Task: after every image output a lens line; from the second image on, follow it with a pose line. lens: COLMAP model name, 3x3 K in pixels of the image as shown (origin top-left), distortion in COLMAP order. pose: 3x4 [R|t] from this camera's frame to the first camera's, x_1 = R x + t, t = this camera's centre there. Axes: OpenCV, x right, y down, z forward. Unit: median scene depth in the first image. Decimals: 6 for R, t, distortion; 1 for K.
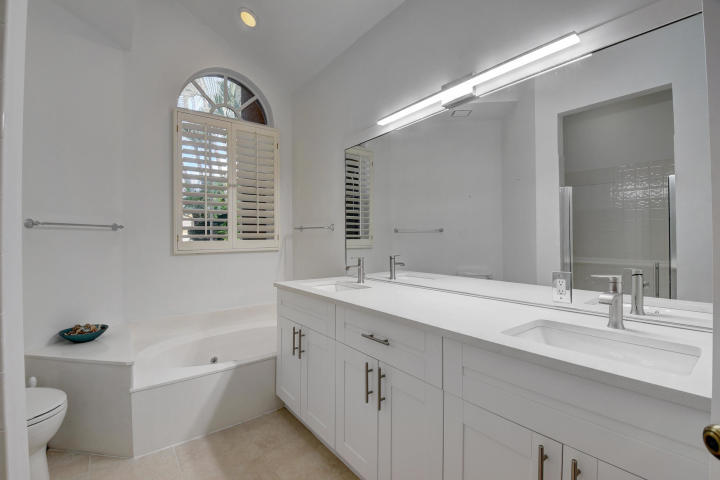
lens RADIAL K [[318.3, 0, 359.4], [0, 318.3, 236.3], [0, 0, 1]] dist [0.001462, -0.014326]
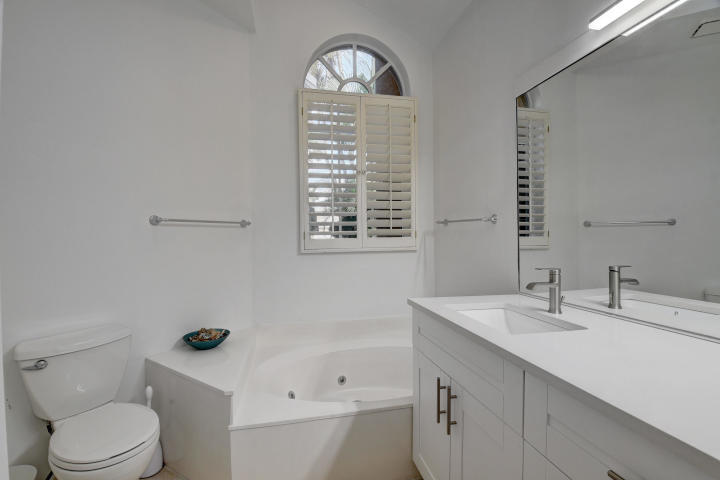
lens RADIAL K [[318.3, 0, 356.7], [0, 318.3, 234.7], [0, 0, 1]] dist [0.001462, -0.014326]
pose [[0.903520, -0.002413, -0.428540, -0.063385], [0.004272, 0.999985, 0.003375, 0.001757], [0.428525, -0.004880, 0.903517, 0.282746]]
